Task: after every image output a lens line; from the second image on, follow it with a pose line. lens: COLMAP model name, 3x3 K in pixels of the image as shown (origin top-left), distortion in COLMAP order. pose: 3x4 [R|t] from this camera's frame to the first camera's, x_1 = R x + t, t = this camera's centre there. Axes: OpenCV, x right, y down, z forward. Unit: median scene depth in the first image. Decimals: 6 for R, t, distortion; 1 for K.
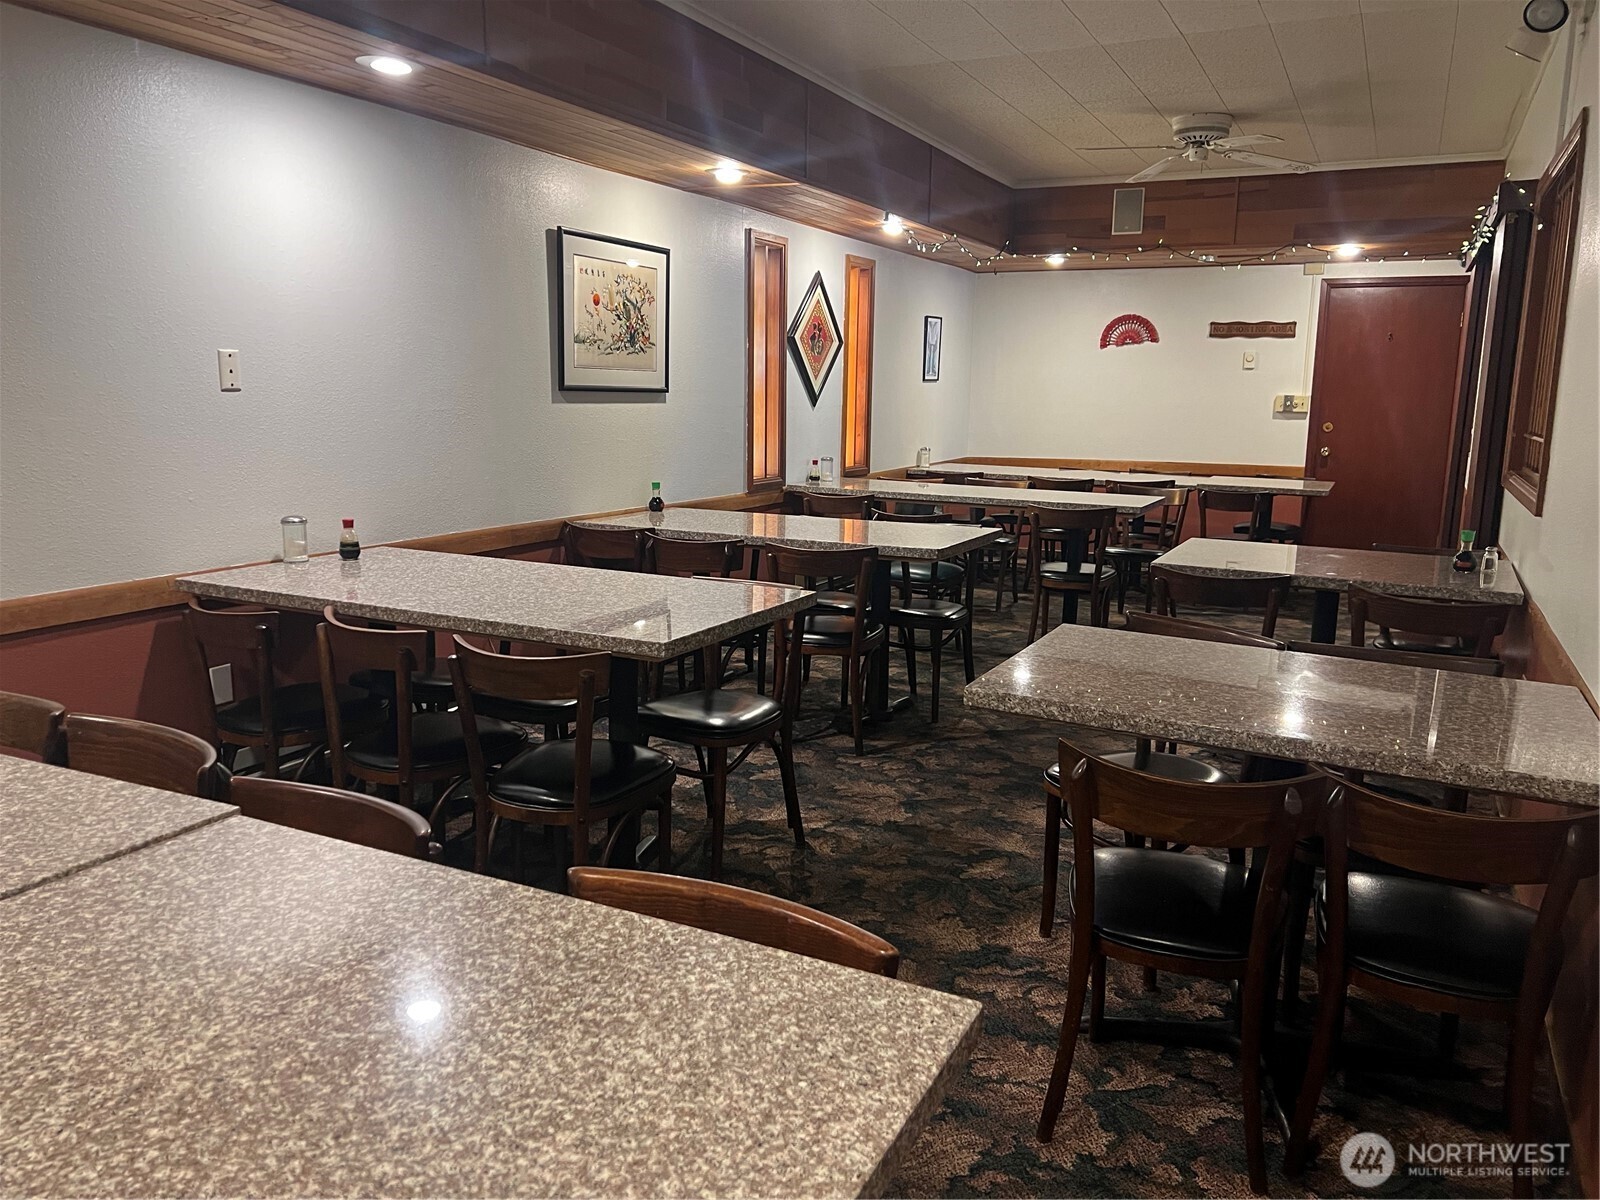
lens RADIAL K [[1195.3, 0, 792.8], [0, 1195.3, 600.2], [0, 0, 1]] dist [0.026857, -0.001341]
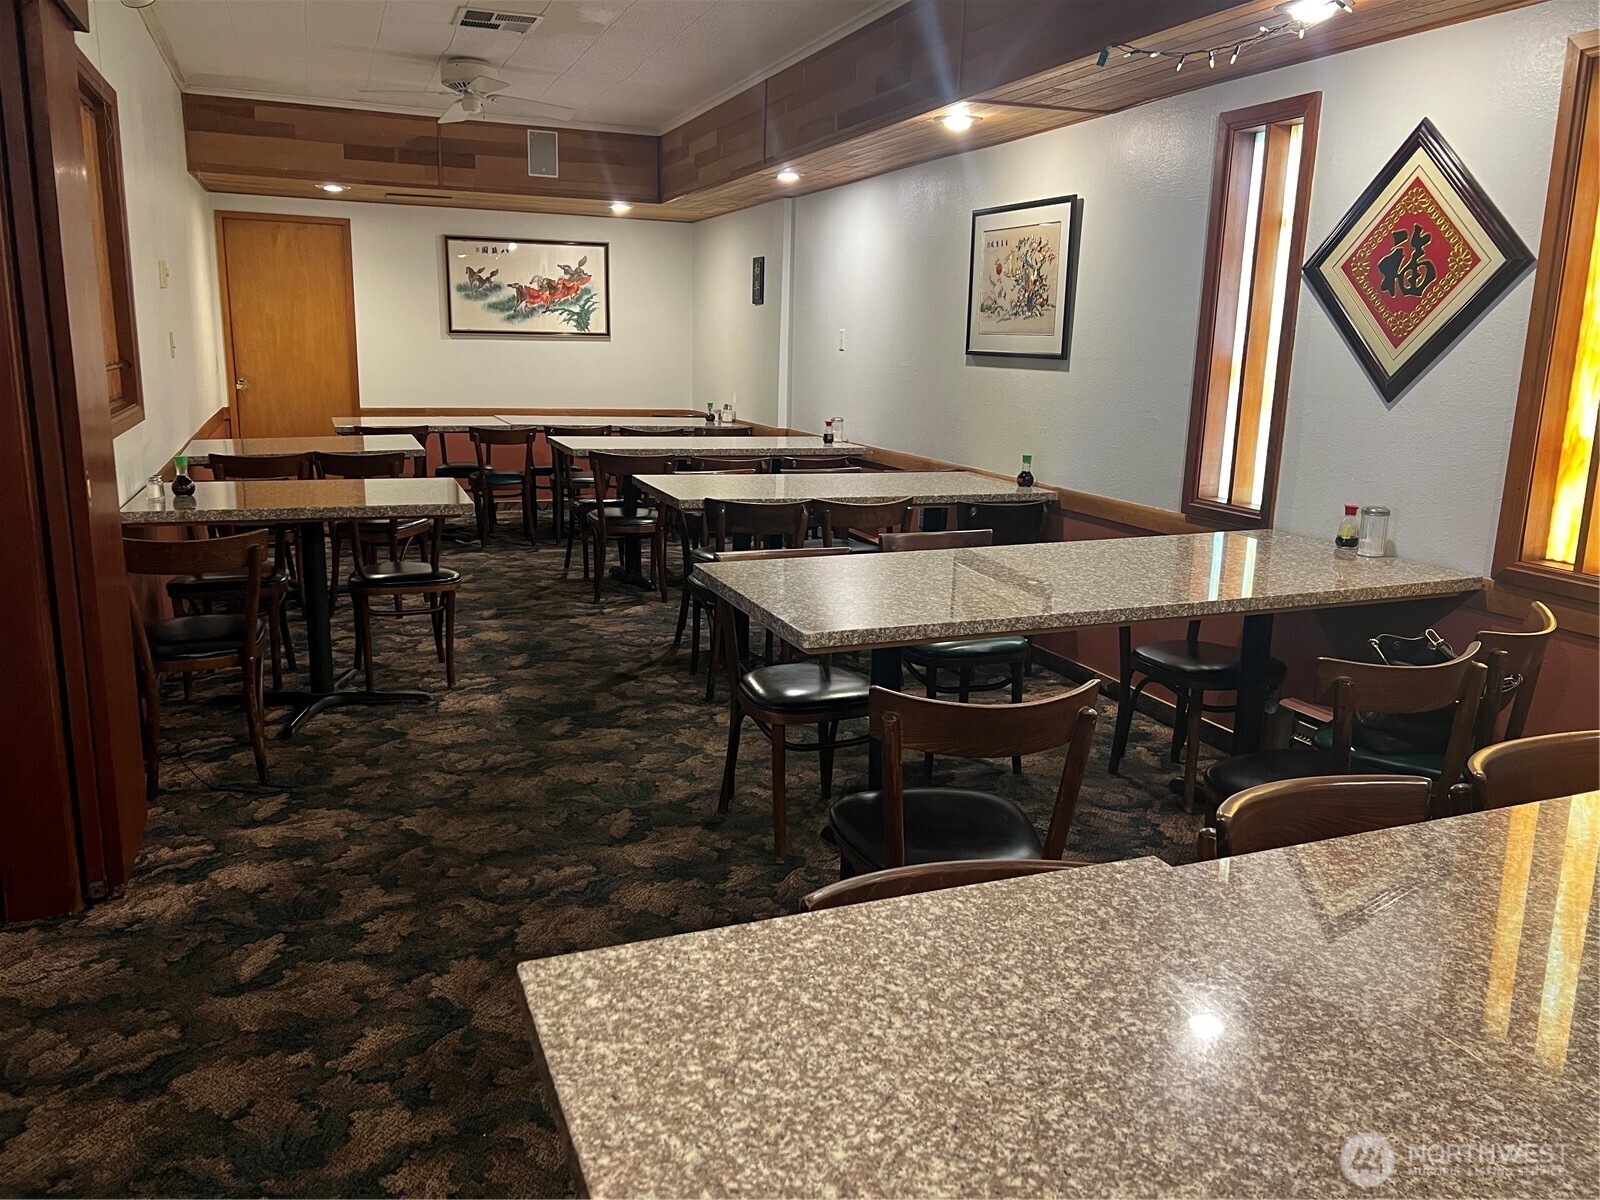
lens RADIAL K [[1195.3, 0, 803.8], [0, 1195.3, 600.1], [0, 0, 1]] dist [0.026857, -0.001341]
pose [[-0.661948, 0.135480, -0.737204, 0.748175], [-0.161502, 0.934648, 0.316781, -0.276149], [0.731944, 0.328753, -0.596808, 1.554016]]
